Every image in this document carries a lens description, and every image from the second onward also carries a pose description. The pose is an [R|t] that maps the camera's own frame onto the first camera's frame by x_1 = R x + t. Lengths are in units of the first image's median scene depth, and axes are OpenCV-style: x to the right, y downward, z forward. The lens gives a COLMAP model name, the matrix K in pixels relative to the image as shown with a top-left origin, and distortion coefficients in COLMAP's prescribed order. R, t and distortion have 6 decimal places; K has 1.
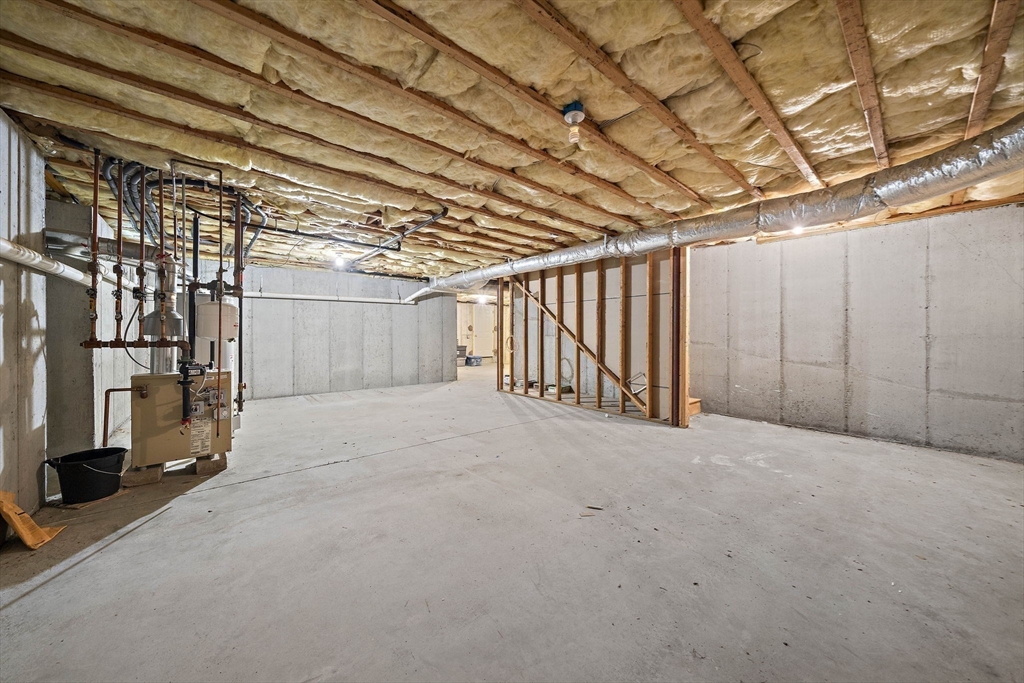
lens RADIAL K [[355.2, 0, 511.3], [0, 355.2, 337.0], [0, 0, 1]] dist [-0.006866, -0.000018]
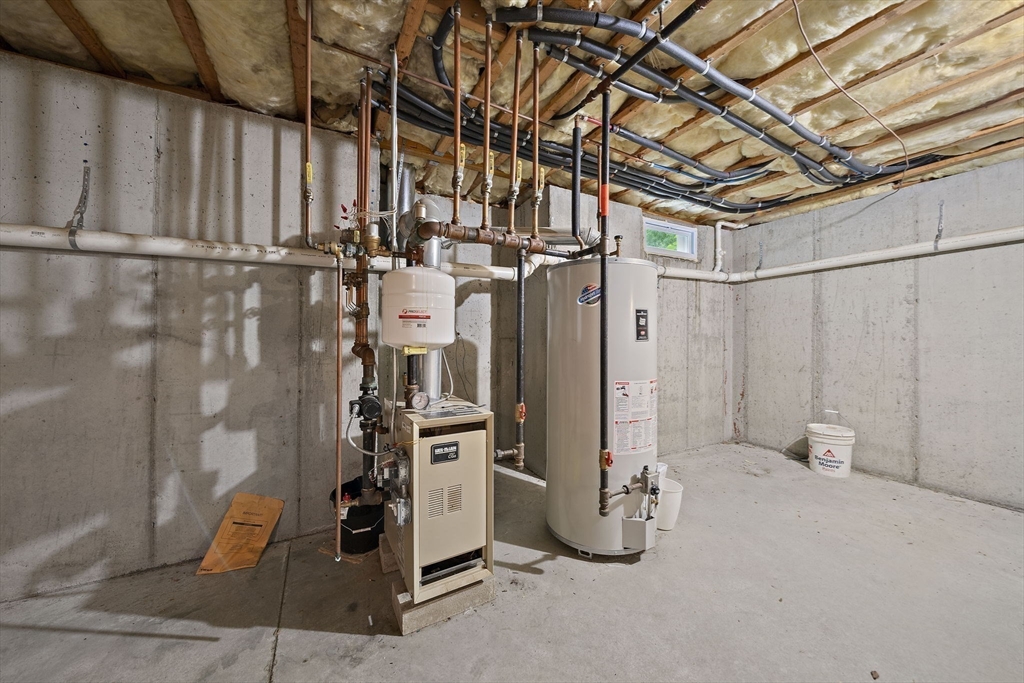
lens RADIAL K [[355.2, 0, 512.8], [0, 355.2, 339.5], [0, 0, 1]] dist [-0.006866, -0.000018]
pose [[-0.207541, -0.002959, -0.978222, -0.542223], [-0.007022, 0.999974, -0.001534, -0.006324], [0.978201, 0.006551, -0.207556, 1.690558]]
